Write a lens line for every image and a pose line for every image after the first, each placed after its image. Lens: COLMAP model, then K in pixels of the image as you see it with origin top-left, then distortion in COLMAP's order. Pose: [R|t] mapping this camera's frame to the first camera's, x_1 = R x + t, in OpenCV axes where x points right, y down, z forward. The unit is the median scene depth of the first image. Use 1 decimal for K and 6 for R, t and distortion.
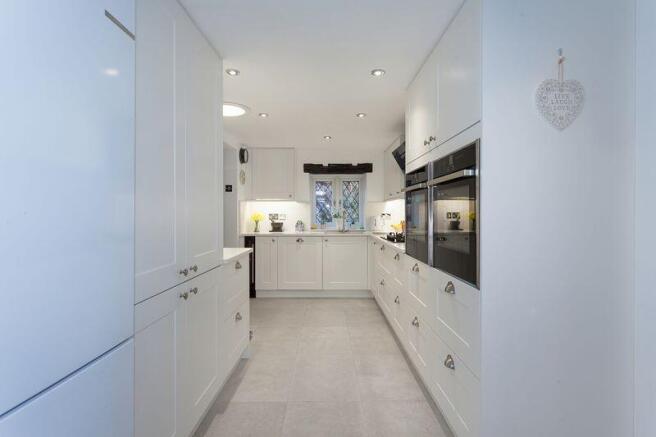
lens RADIAL K [[336.3, 0, 328.4], [0, 336.3, 214.0], [0, 0, 1]] dist [0.001617, 0.000783]
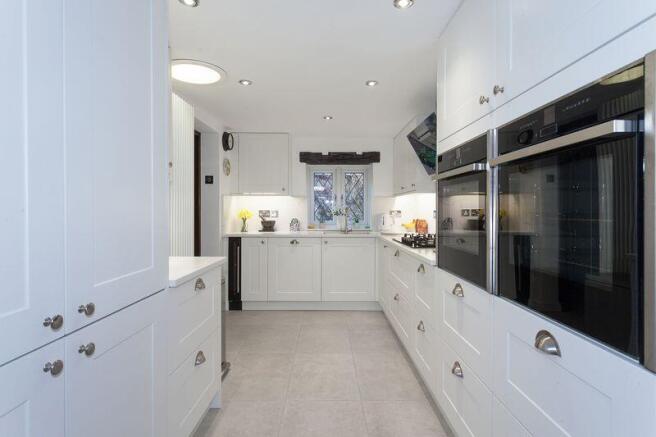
lens RADIAL K [[336.3, 0, 328.4], [0, 336.3, 214.0], [0, 0, 1]] dist [0.001617, 0.000783]
pose [[0.999994, 0.002558, 0.002342, -0.002009], [-0.002581, 0.999949, 0.009758, -0.000291], [-0.002317, -0.009764, 0.999950, 0.153243]]
